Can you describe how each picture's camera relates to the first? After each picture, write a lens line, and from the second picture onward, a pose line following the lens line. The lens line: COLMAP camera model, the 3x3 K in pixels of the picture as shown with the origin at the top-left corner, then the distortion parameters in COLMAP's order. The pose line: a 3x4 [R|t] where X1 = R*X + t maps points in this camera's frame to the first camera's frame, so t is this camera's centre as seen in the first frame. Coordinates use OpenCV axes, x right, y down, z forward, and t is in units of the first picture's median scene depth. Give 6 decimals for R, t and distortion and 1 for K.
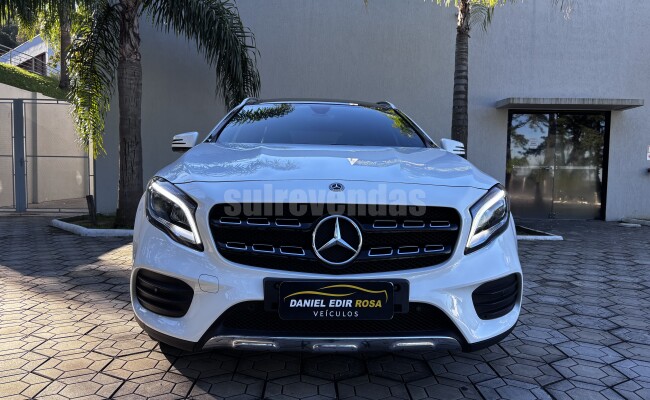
lens RADIAL K [[484.3, 0, 320.4], [0, 484.3, 205.2], [0, 0, 1]] dist [0.021072, -0.030551]
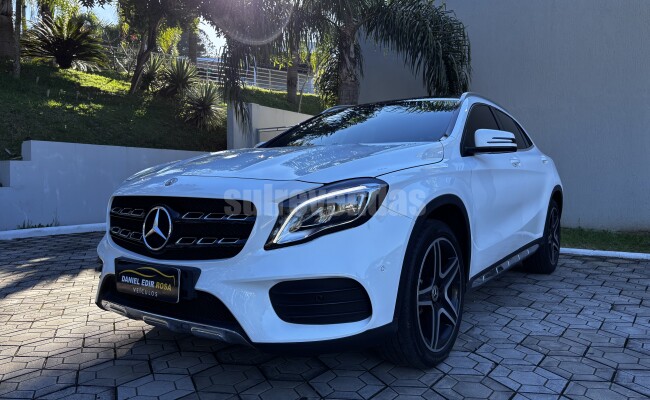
lens RADIAL K [[484.3, 0, 321.3], [0, 484.3, 197.8], [0, 0, 1]] dist [0.021072, -0.030551]
pose [[0.776668, -0.012066, -0.629795, 0.690971], [-0.010096, 0.999450, -0.031598, 0.019755], [0.629829, 0.030900, 0.776119, 0.225846]]
